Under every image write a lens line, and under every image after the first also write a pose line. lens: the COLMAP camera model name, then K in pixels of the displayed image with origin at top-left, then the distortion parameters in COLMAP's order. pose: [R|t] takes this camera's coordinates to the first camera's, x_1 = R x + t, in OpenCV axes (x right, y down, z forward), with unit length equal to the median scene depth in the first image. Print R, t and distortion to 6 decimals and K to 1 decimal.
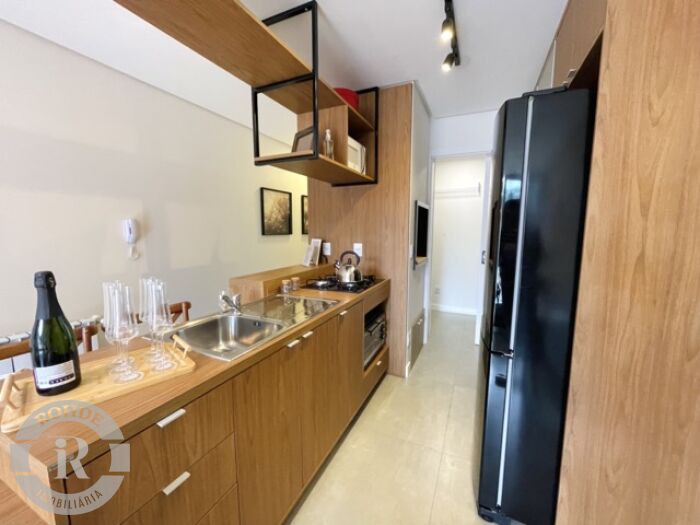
lens RADIAL K [[281.1, 0, 350.0], [0, 281.1, 262.5], [0, 0, 1]] dist [0.000649, 0.000032]
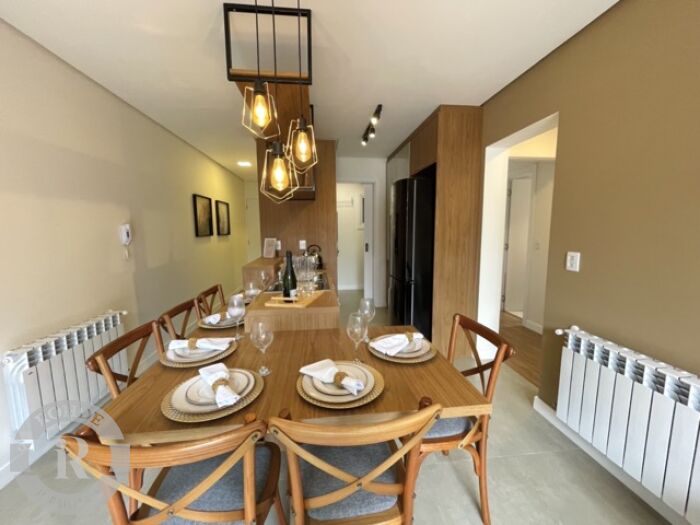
lens RADIAL K [[281.1, 0, 350.0], [0, 281.1, 262.5], [0, 0, 1]] dist [0.000649, 0.000032]
pose [[0.851709, -0.071184, 0.519157, -0.554360], [0.071931, 0.997234, 0.018727, 0.039843], [-0.519054, 0.021393, 0.854474, -0.393218]]
